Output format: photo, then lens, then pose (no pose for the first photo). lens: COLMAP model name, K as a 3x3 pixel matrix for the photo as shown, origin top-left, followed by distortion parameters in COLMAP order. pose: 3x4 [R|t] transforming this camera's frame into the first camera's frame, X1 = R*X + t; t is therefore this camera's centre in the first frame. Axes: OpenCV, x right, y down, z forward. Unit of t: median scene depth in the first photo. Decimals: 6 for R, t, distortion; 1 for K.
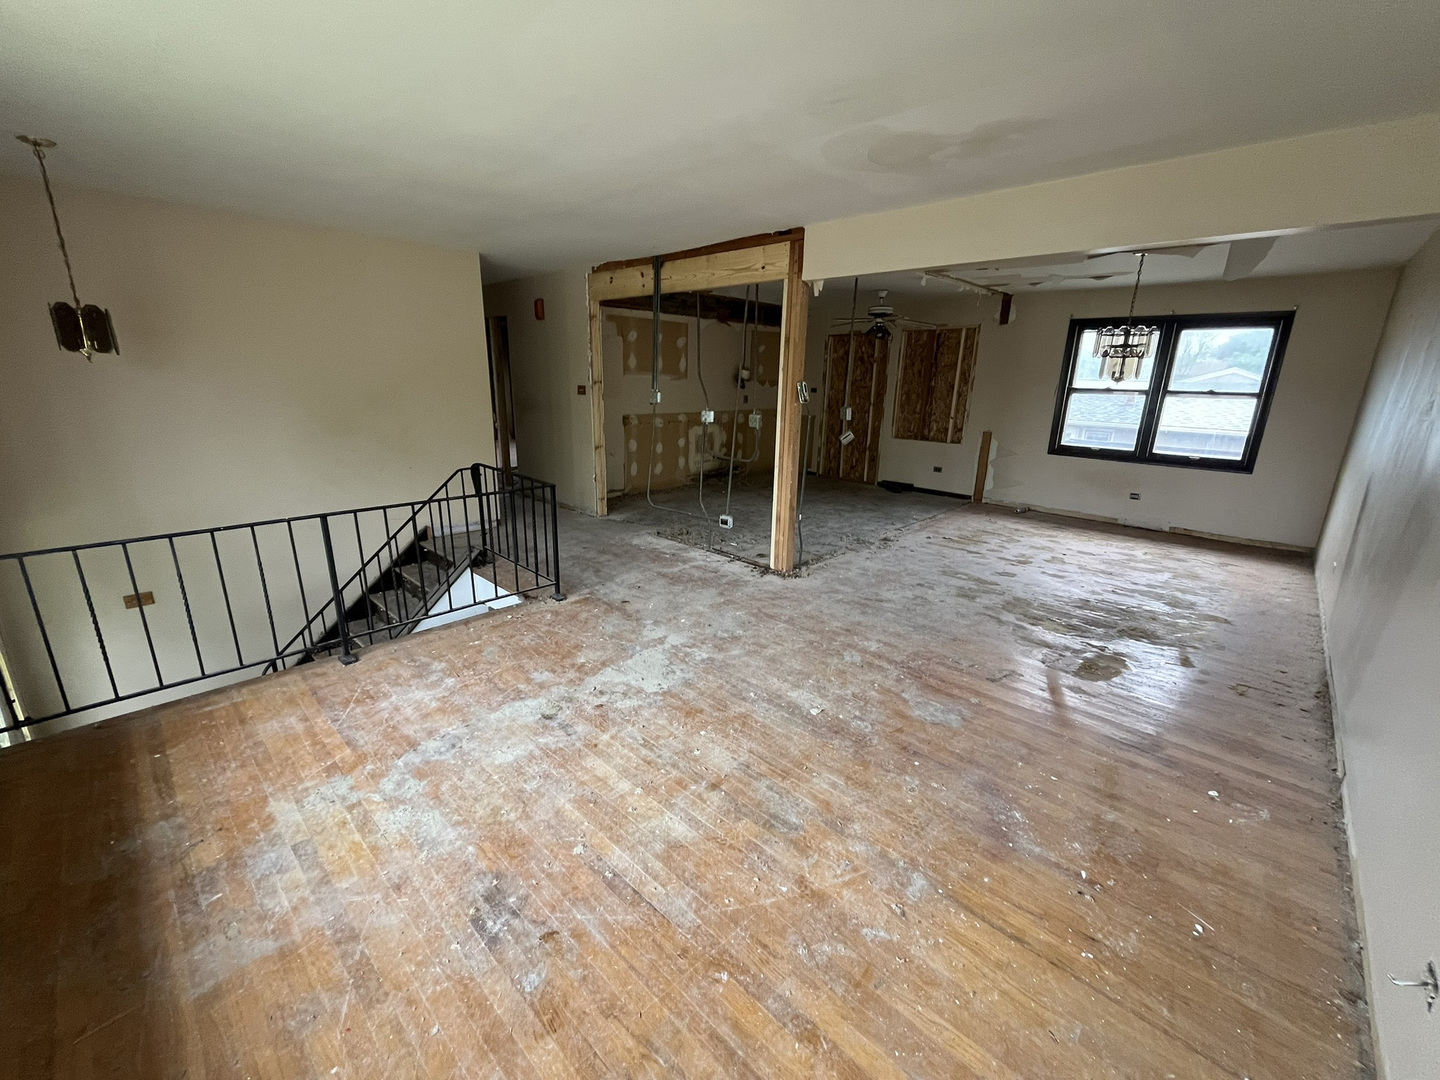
lens RADIAL K [[585.5, 0, 716.3], [0, 585.5, 538.7], [0, 0, 1]] dist [-0.000316, -0.000063]
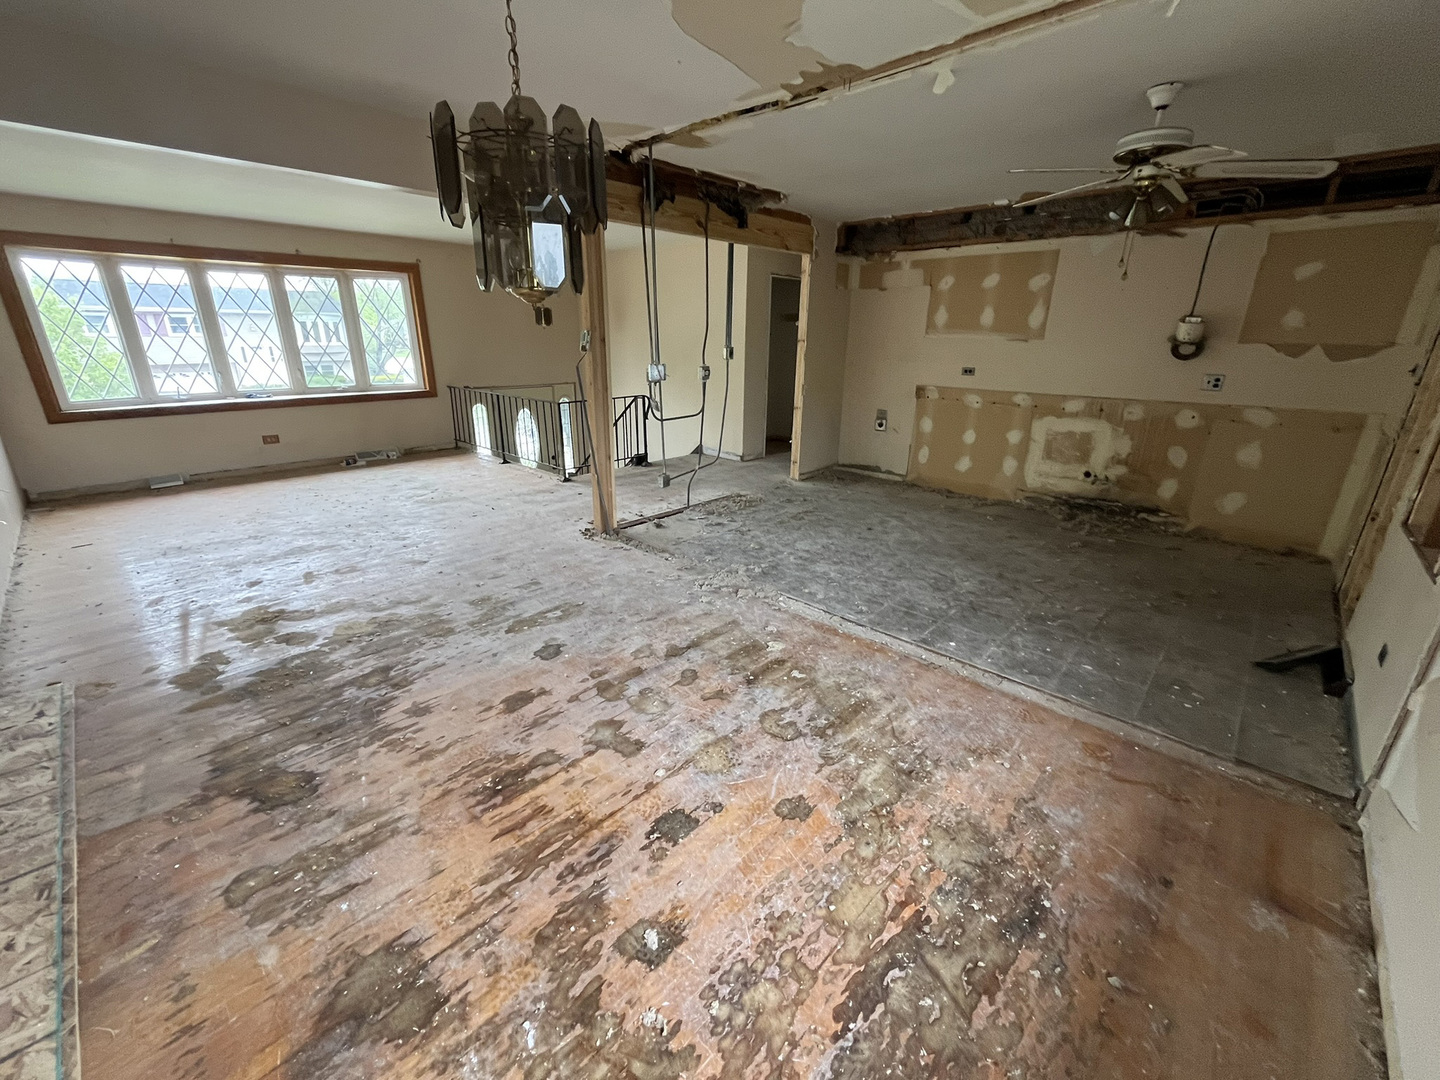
lens RADIAL K [[585.5, 0, 716.3], [0, 585.5, 538.7], [0, 0, 1]] dist [-0.000316, -0.000063]
pose [[-0.000333, 0.305566, -0.952171, 0.911895], [-0.281136, 0.913739, 0.293331, -0.235425], [0.959668, 0.267787, 0.085601, 0.962066]]
